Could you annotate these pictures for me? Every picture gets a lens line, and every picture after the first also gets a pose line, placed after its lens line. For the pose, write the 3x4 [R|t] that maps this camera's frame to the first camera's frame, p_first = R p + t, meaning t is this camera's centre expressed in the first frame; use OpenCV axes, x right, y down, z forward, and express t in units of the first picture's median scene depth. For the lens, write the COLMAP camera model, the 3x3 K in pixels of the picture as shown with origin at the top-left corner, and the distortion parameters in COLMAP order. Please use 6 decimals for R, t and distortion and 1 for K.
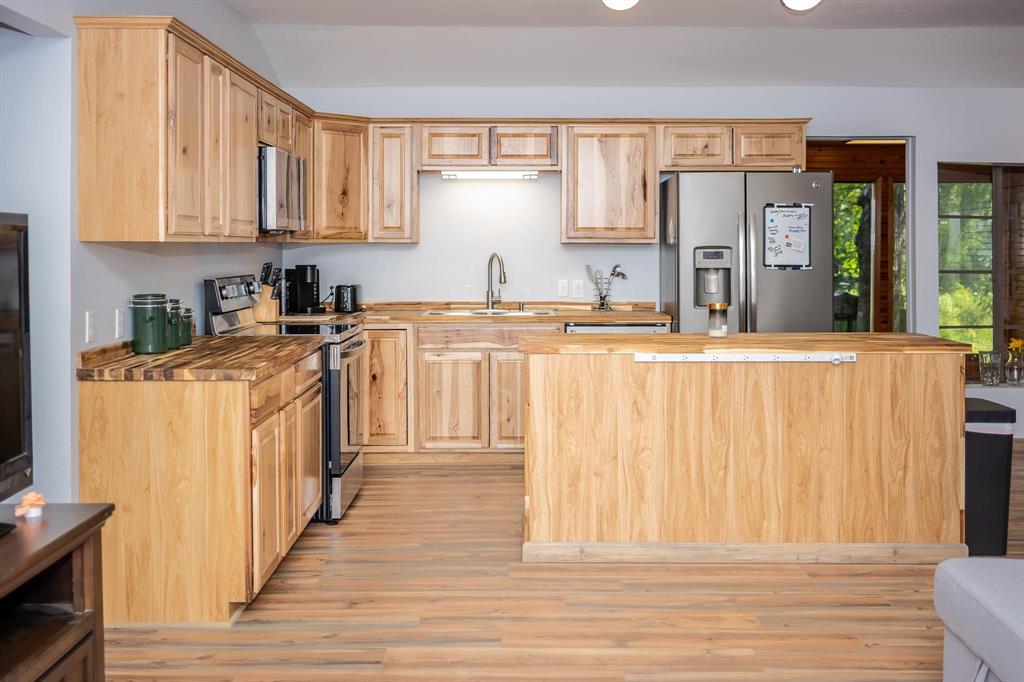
lens RADIAL K [[1062.0, 0, 512.9], [0, 1062.0, 270.9], [0, 0, 1]] dist [0.005593, 0.002126]
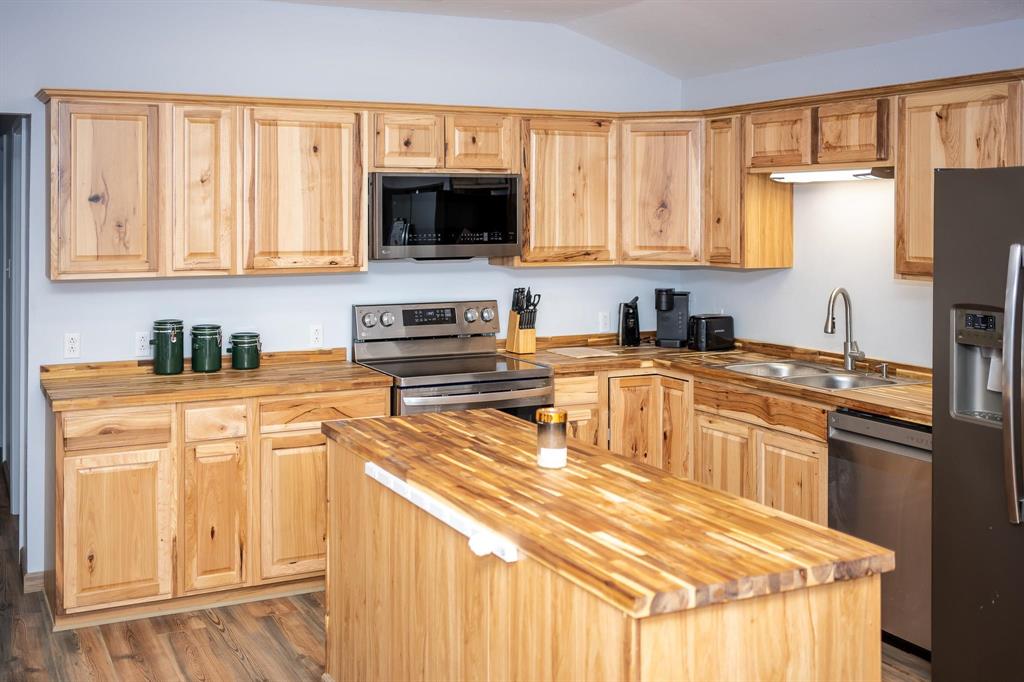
lens RADIAL K [[1102.1, 0, 509.7], [0, 1102.1, 217.9], [0, 0, 1]] dist [-0.005159, -0.006368]
pose [[0.455486, 0.005112, -0.890228, 0.536385], [-0.022030, 0.999742, -0.005531, -0.054977], [0.889970, 0.022131, 0.455481, 0.493870]]
